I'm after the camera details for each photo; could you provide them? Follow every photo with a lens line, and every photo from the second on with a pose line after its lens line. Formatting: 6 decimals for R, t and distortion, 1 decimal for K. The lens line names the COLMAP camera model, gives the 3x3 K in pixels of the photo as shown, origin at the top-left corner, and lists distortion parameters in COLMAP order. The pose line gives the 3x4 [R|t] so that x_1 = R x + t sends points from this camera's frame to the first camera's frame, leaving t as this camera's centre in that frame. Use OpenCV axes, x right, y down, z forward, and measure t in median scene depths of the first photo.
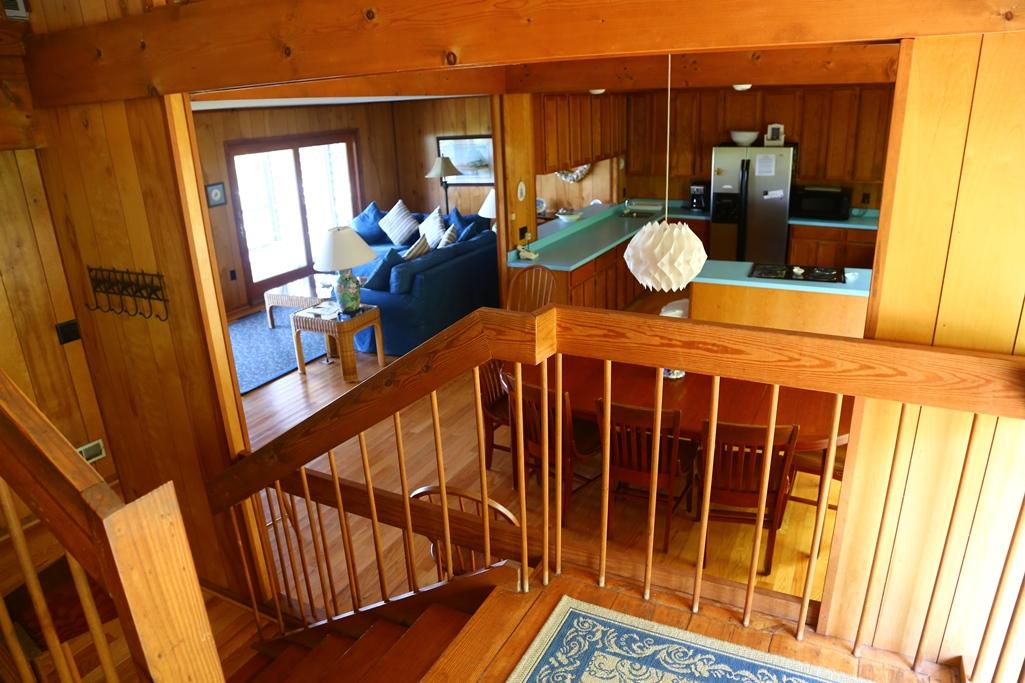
lens RADIAL K [[683.6, 0, 515.0], [0, 683.6, 343.5], [0, 0, 1]] dist [-0.118087, 0.053710]
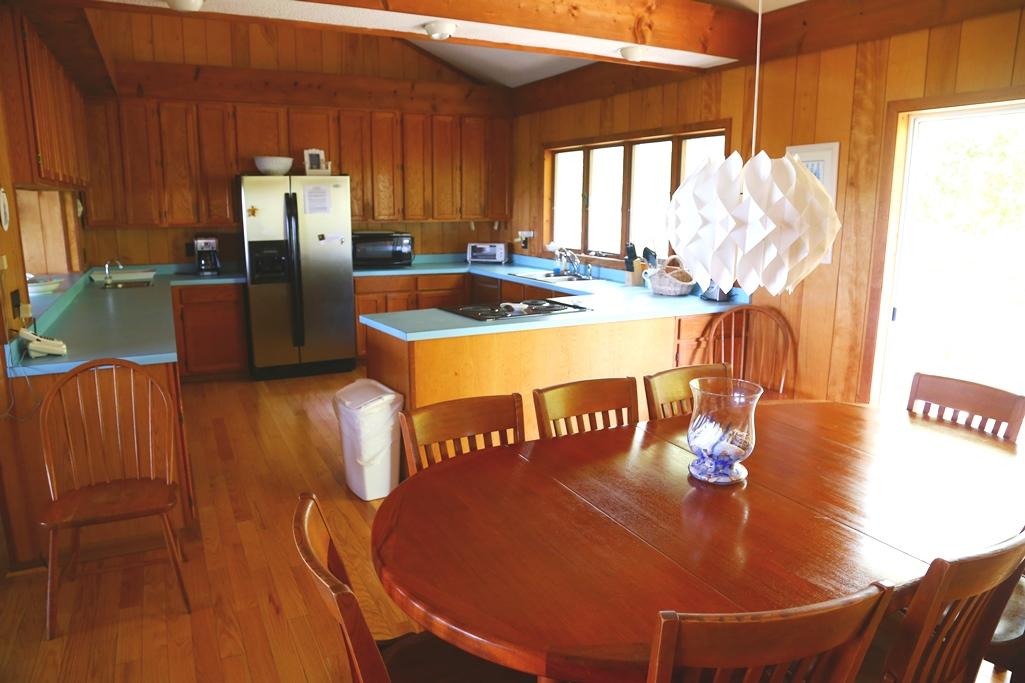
lens RADIAL K [[683.6, 0, 514.1], [0, 683.6, 342.7], [0, 0, 1]] dist [-0.118087, 0.053710]
pose [[0.571871, -0.122736, 0.811110, -0.125337], [0.248661, 0.968162, -0.028817, -0.036079], [-0.781749, 0.218171, 0.584184, 0.416687]]
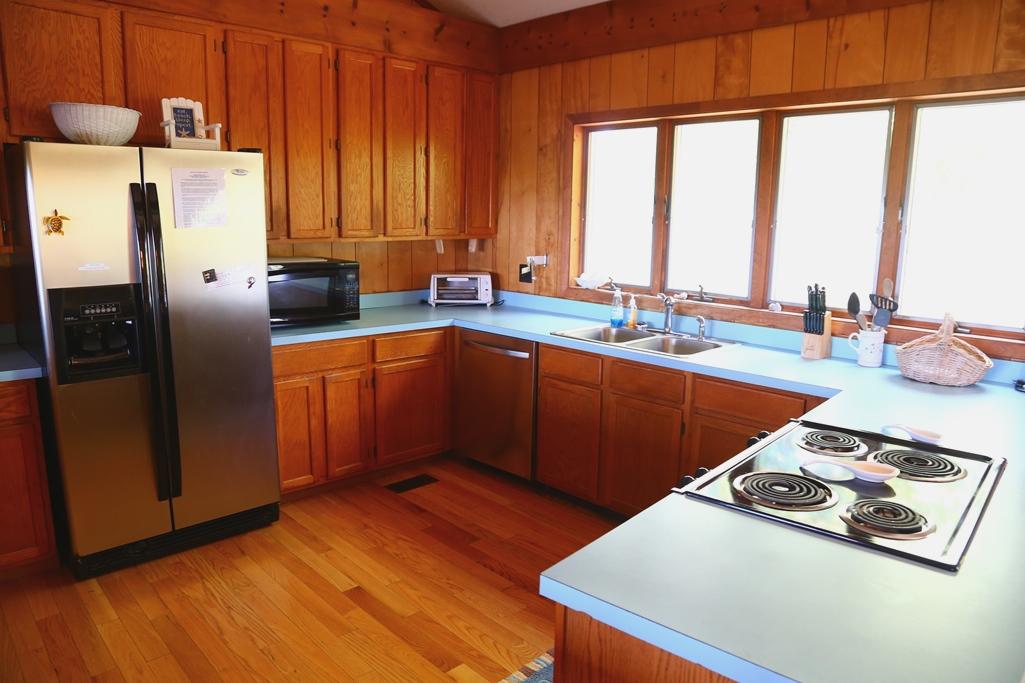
lens RADIAL K [[683.6, 0, 510.2], [0, 683.6, 345.7], [0, 0, 1]] dist [-0.118087, 0.053710]
pose [[0.315177, -0.136352, 0.939187, 0.079164], [0.290801, 0.955897, 0.041190, -0.154532], [-0.903382, 0.260134, 0.340928, 0.733004]]
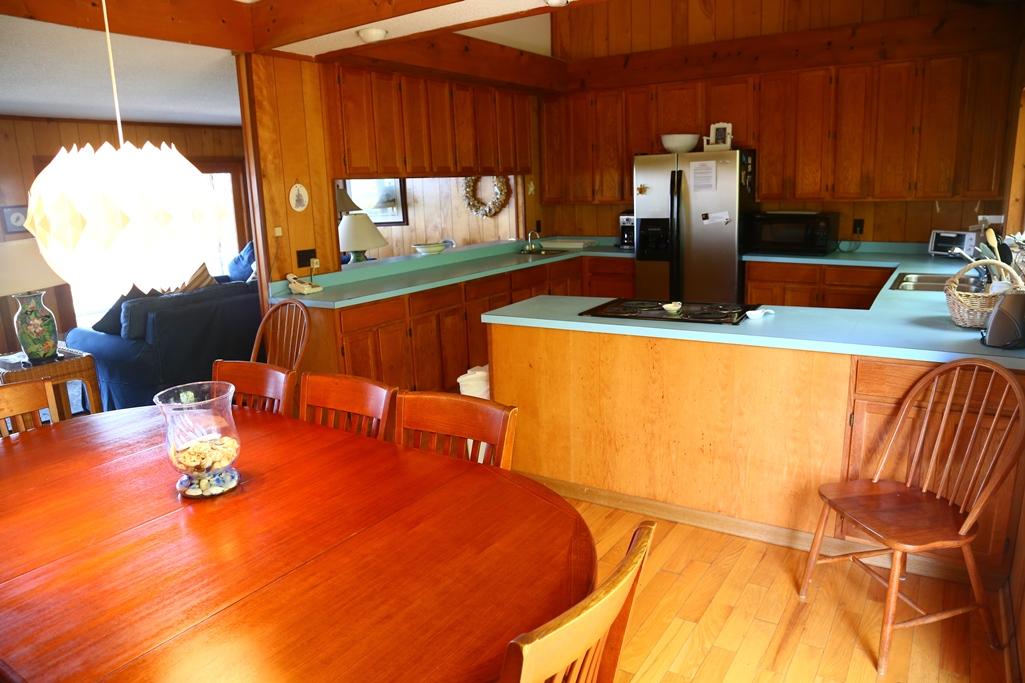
lens RADIAL K [[683.6, 0, 511.4], [0, 683.6, 340.9], [0, 0, 1]] dist [-0.118087, 0.053710]
pose [[0.994287, 0.024342, -0.103929, 0.246329], [-0.036521, 0.992467, -0.116942, -0.003968], [0.100299, 0.120069, 0.987686, 0.290724]]
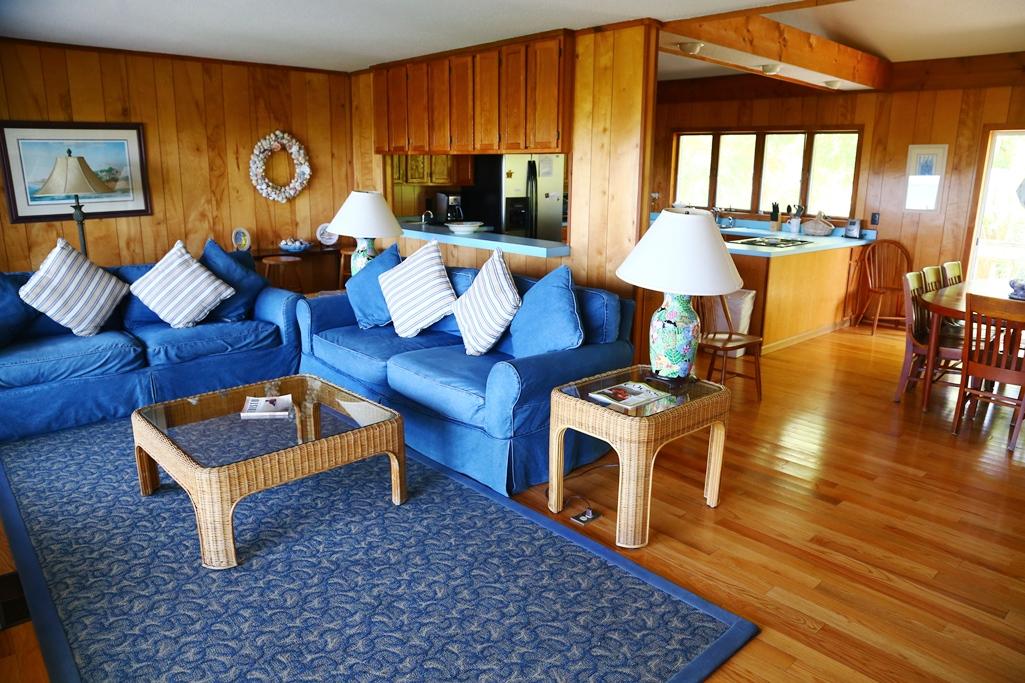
lens RADIAL K [[683.6, 0, 511.5], [0, 683.6, 347.0], [0, 0, 1]] dist [-0.118087, 0.053710]
pose [[0.353585, -0.192169, 0.915450, -0.581748], [0.286491, 0.953886, 0.089582, -0.117335], [-0.890450, 0.230593, 0.392334, 0.704721]]
